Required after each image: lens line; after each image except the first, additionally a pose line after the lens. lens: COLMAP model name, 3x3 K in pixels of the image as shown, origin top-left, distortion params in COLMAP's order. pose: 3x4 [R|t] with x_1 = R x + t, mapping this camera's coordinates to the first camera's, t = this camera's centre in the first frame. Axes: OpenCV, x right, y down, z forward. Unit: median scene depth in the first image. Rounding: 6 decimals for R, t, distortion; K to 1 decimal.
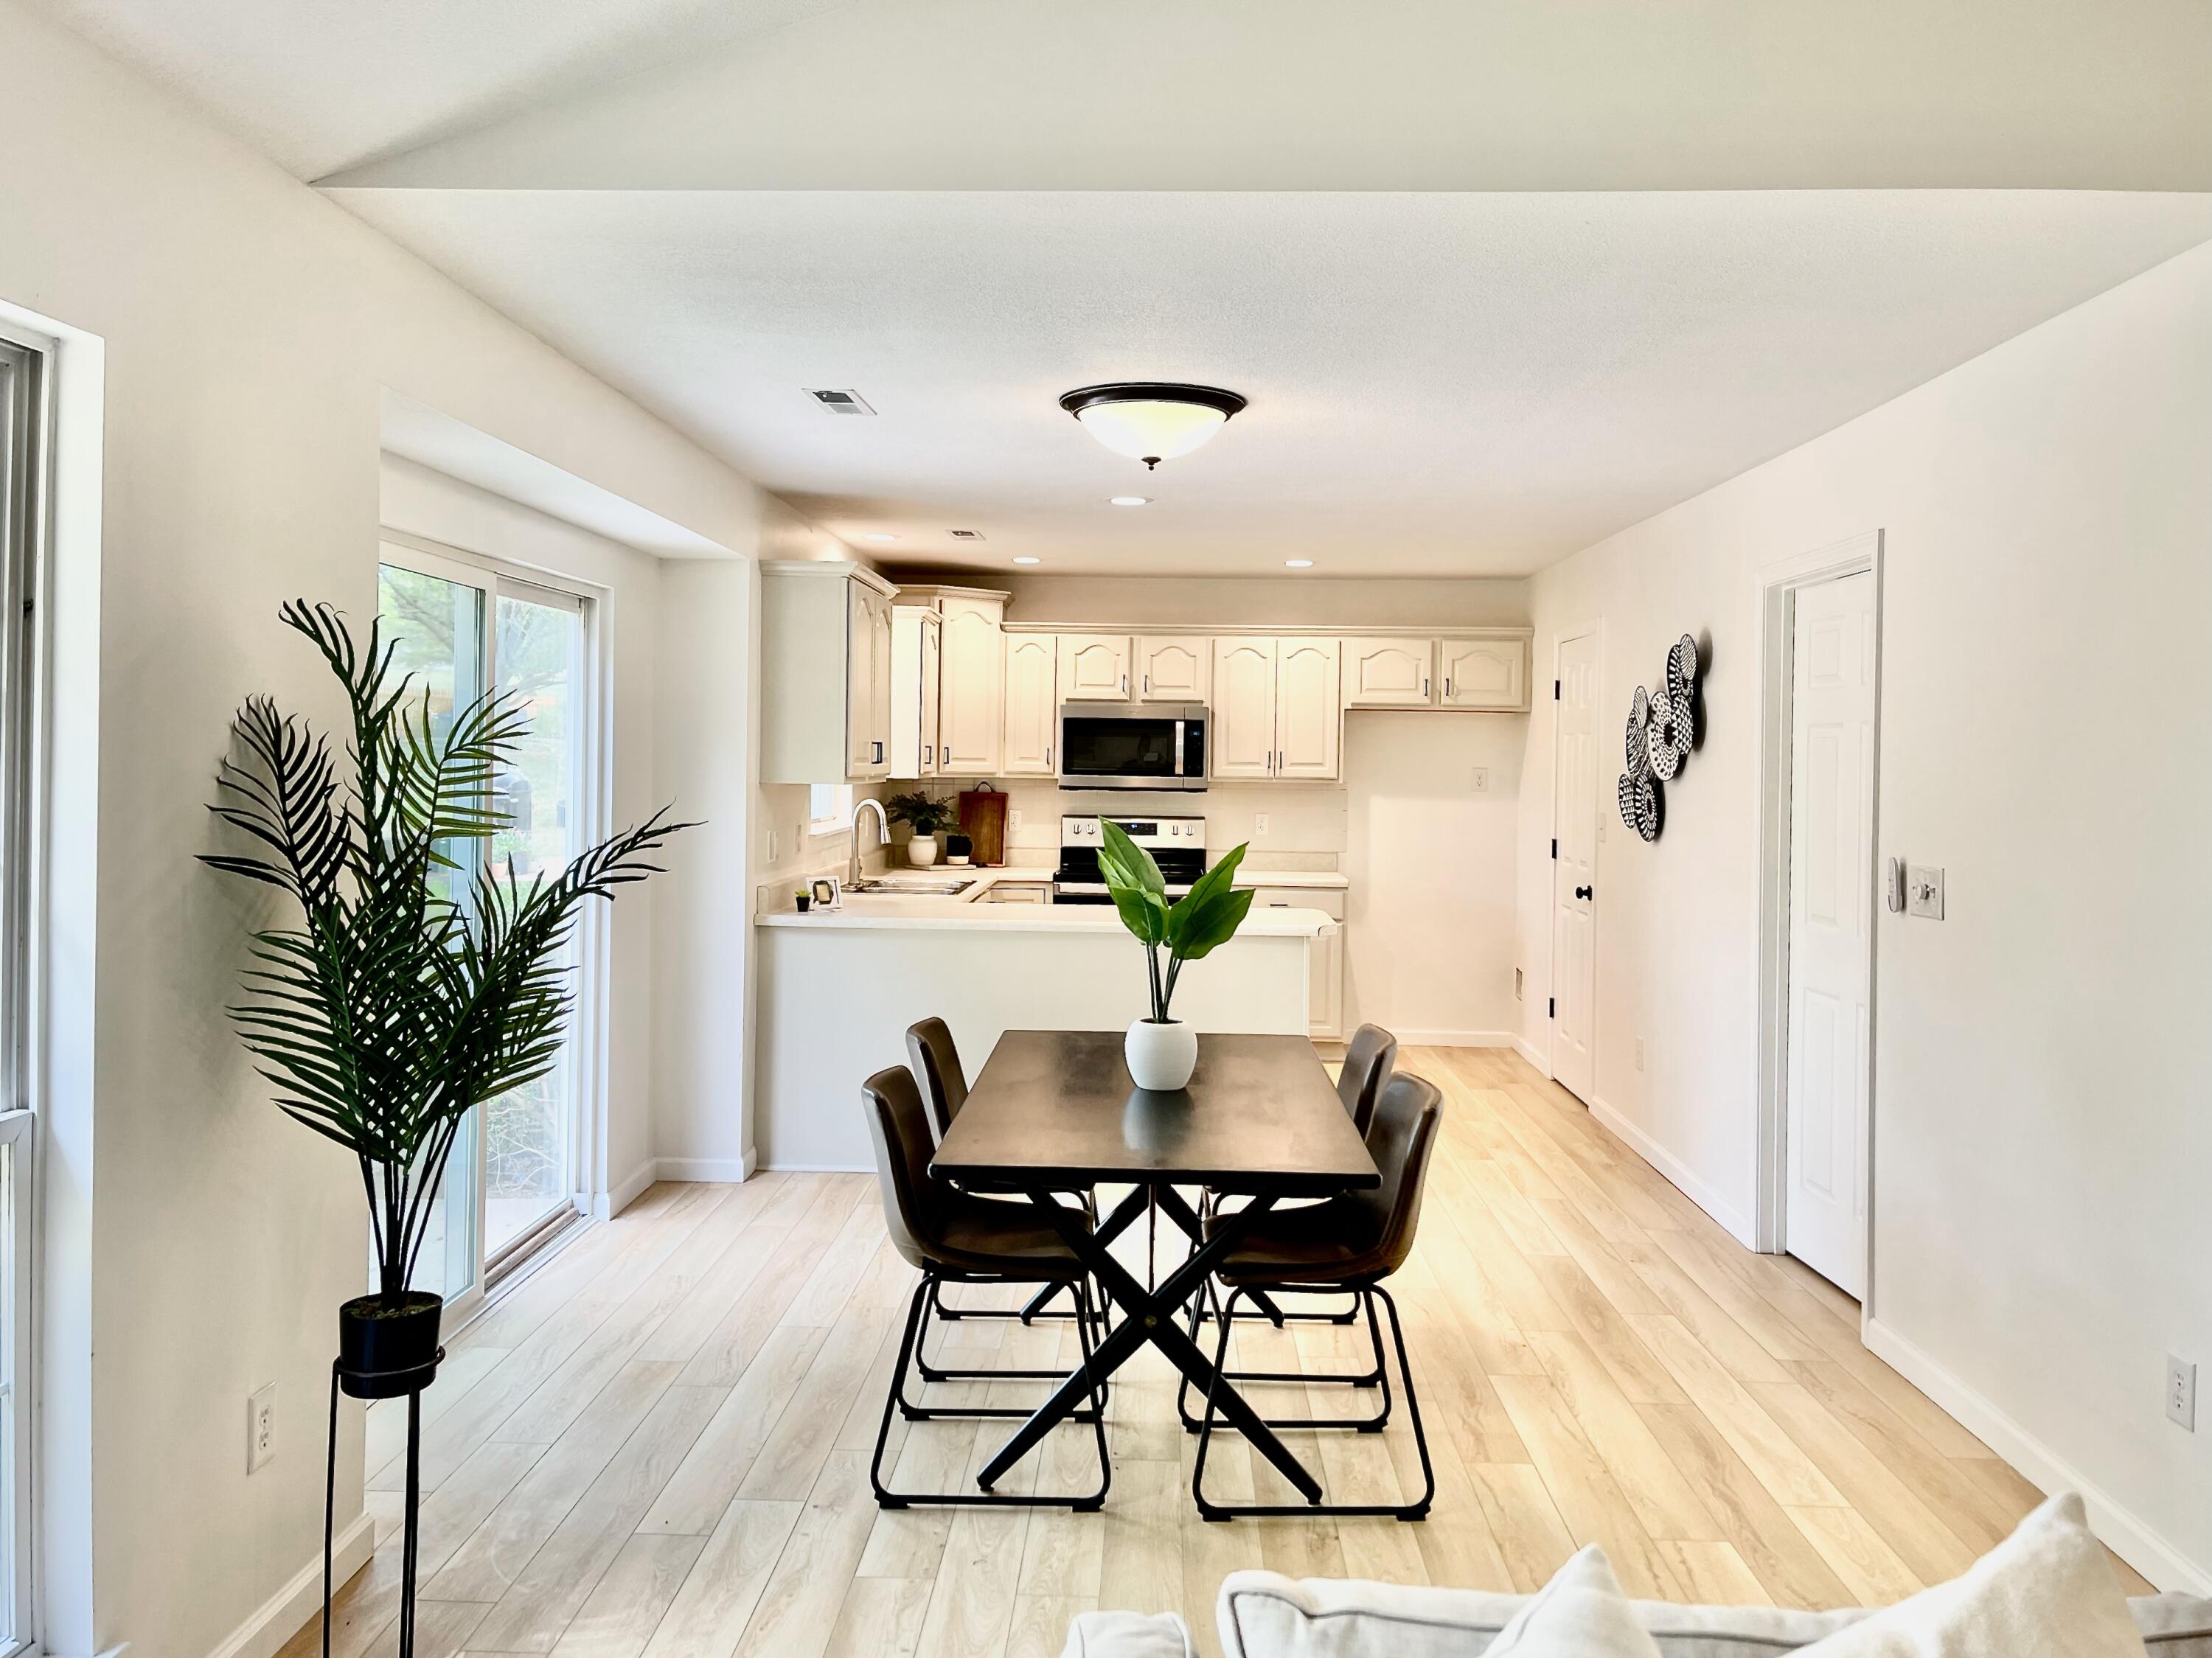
lens RADIAL K [[1556.9, 0, 1074.6], [0, 1556.9, 759.7], [0, 0, 1]] dist [0.043200, -0.033974]
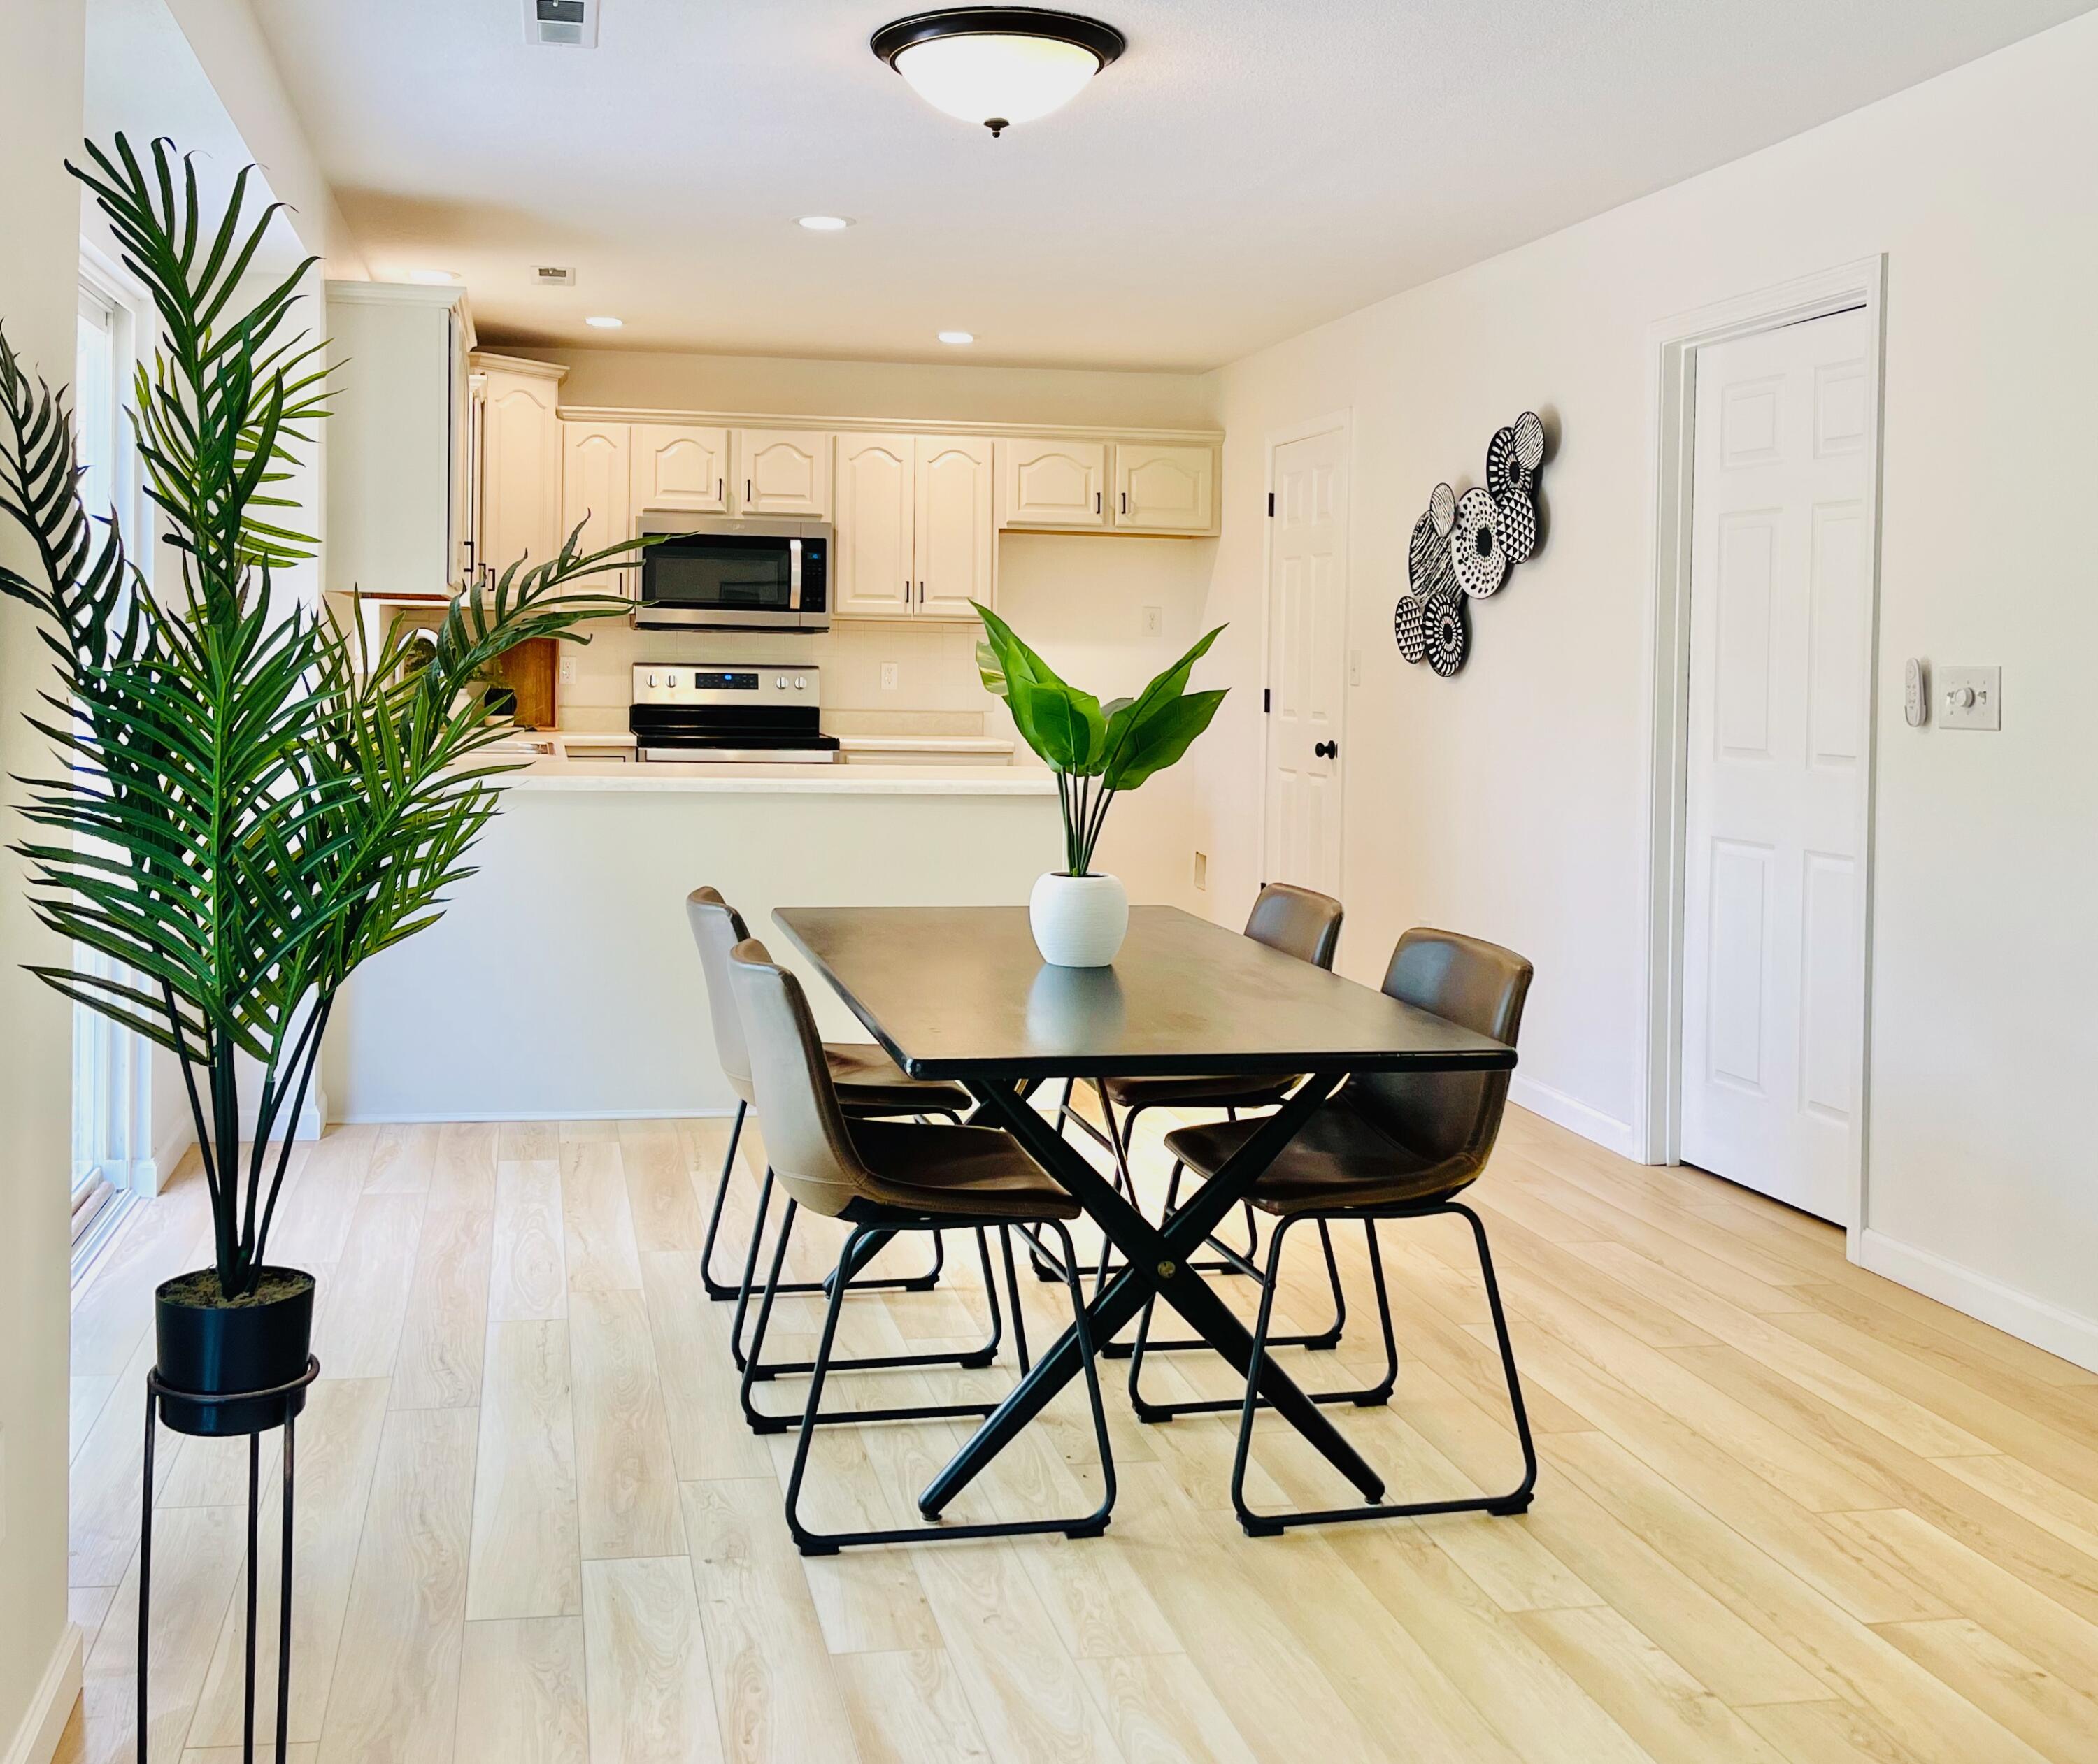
lens RADIAL K [[1911.2, 0, 780.0], [0, 1911.2, 677.5], [0, 0, 1]] dist [0.010646, 0.014500]
pose [[0.983017, 0.002155, 0.183503, -0.235608], [-0.004929, 0.999880, 0.014666, 0.061312], [-0.183450, -0.015321, 0.982910, 0.140969]]
